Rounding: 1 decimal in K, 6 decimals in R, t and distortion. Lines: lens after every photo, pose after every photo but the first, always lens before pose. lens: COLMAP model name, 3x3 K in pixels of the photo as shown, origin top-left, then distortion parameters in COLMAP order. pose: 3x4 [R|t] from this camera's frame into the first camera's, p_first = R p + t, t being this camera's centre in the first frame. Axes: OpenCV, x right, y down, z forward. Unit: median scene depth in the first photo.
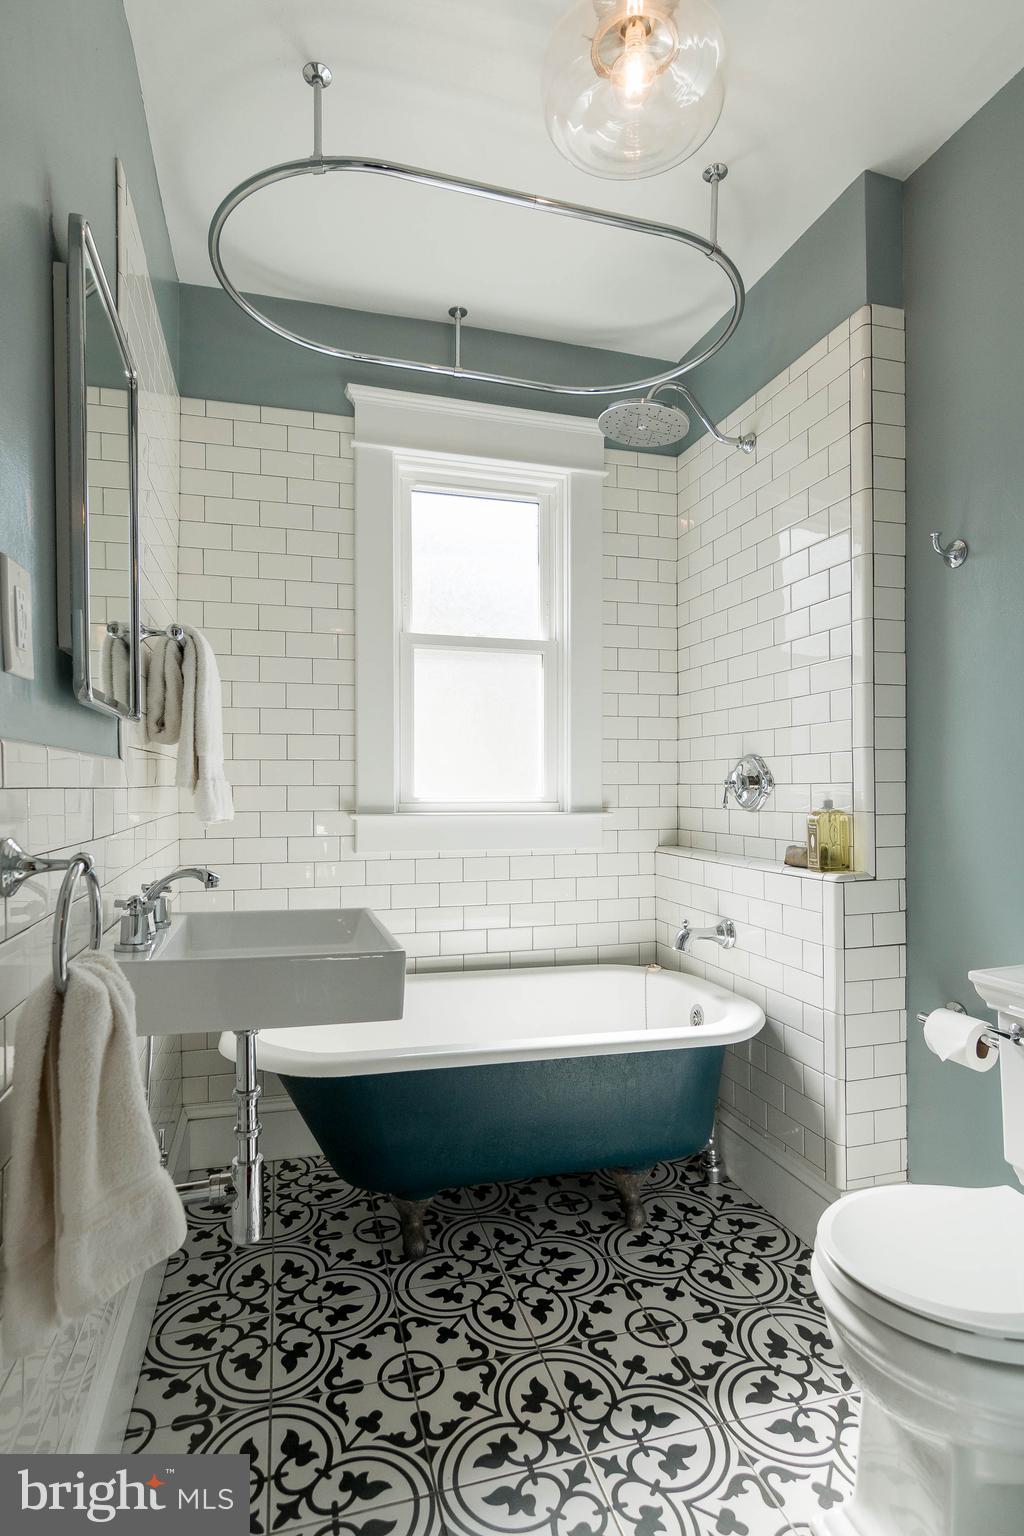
lens RADIAL K [[809.3, 0, 512.0], [0, 809.3, 768.0], [0, 0, 1]] dist [0.041396, -0.000001]
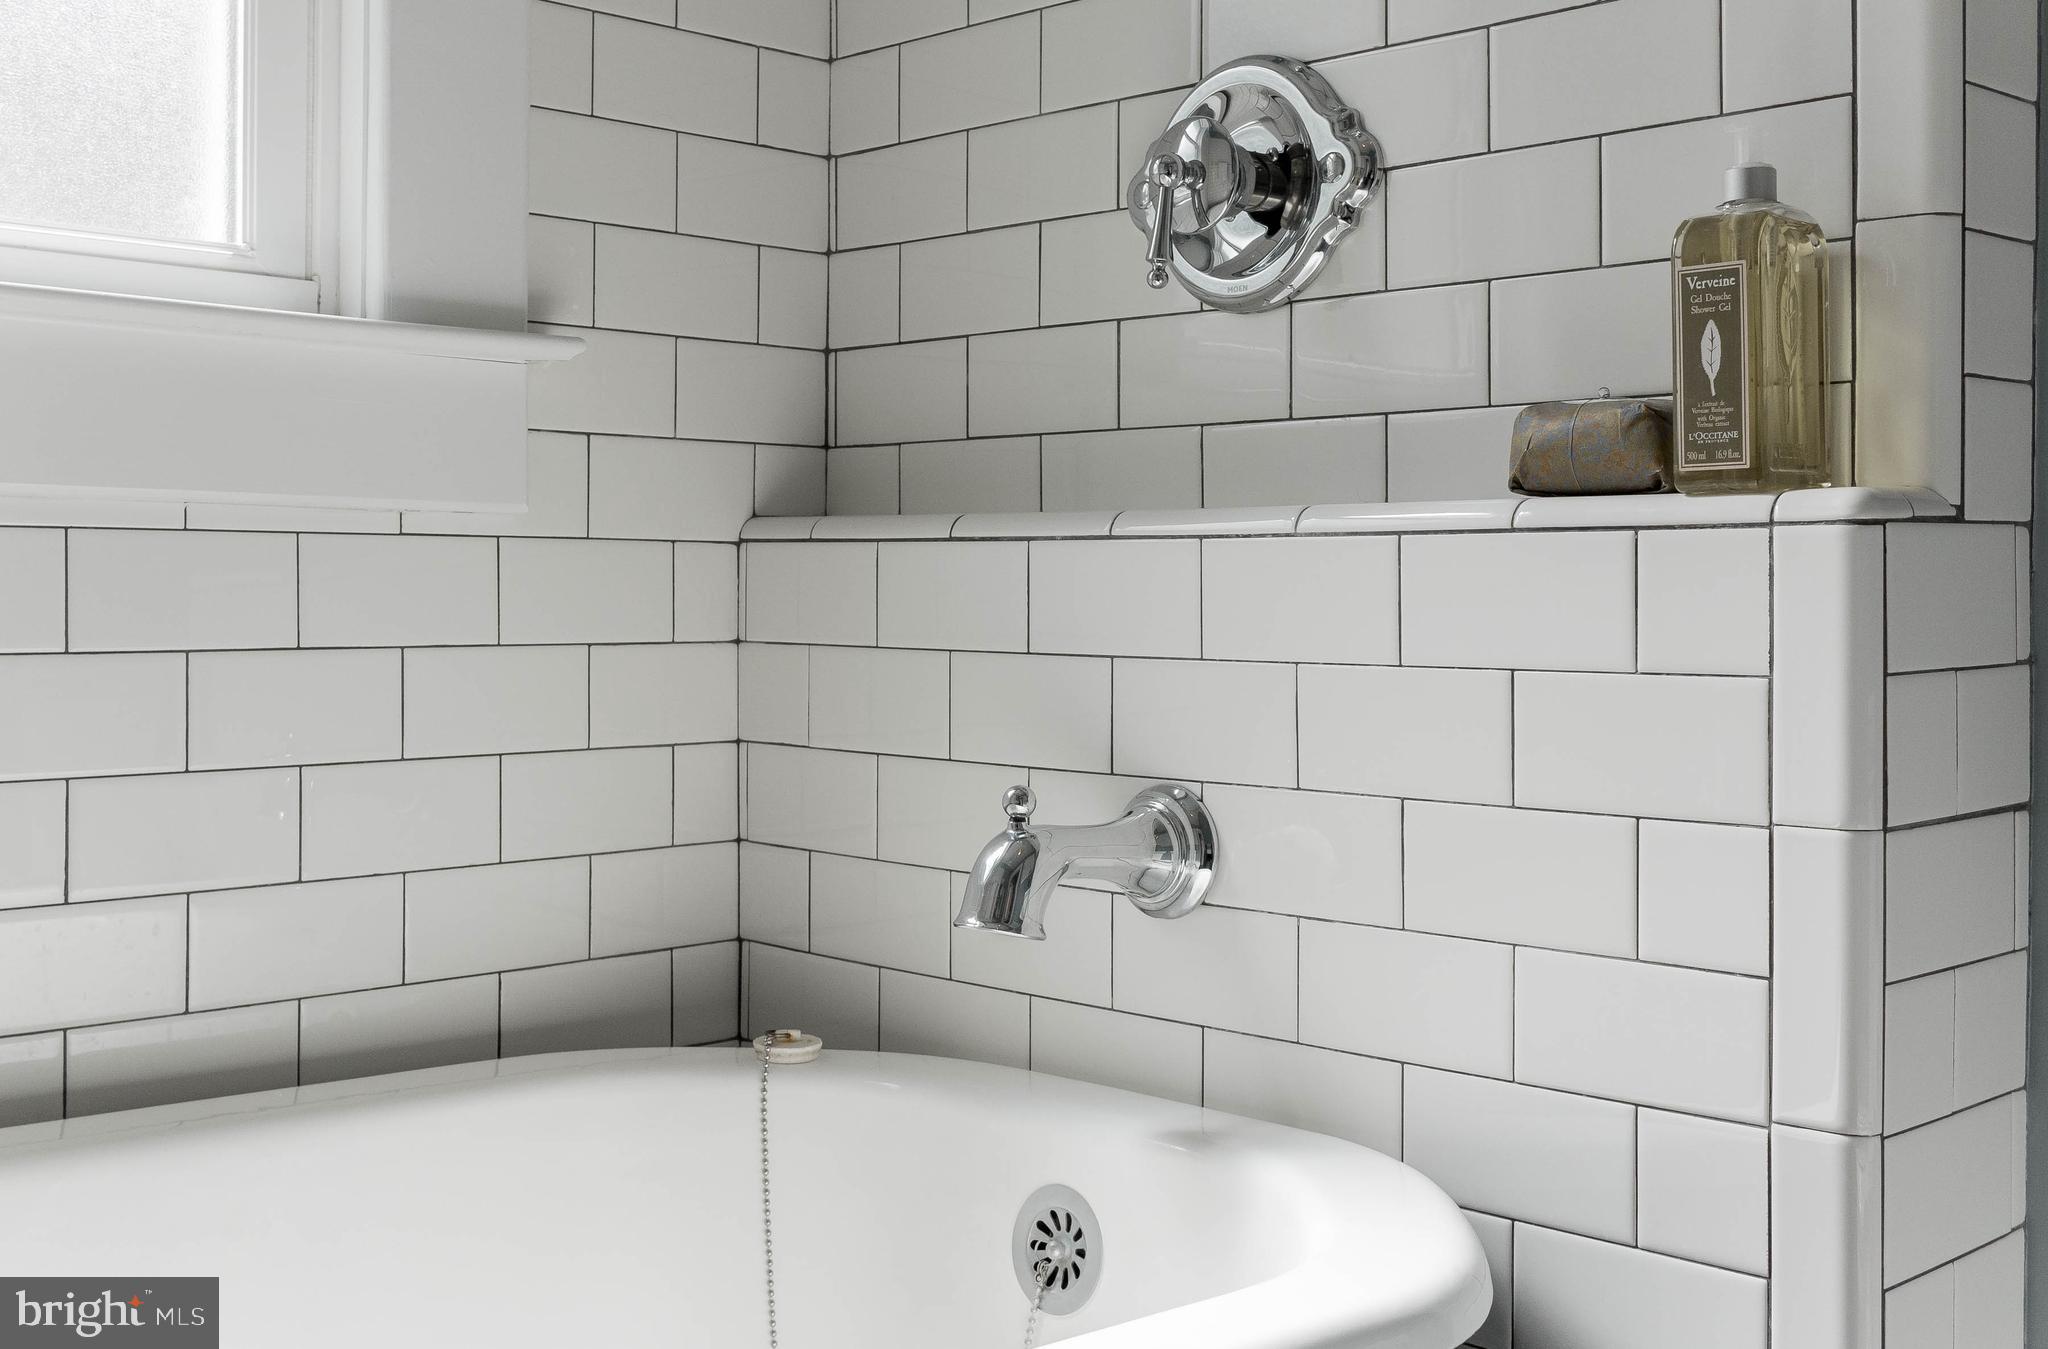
lens RADIAL K [[2309.0, 0, 1023.3], [0, 2309.0, 617.2], [0, 0, 1]] dist [-0.018867, 0.002963]
pose [[0.881232, 0.001844, 0.472681, -0.063700], [-0.015998, 0.999536, 0.025926, 0.121308], [-0.472414, -0.030409, 0.880852, 0.455820]]
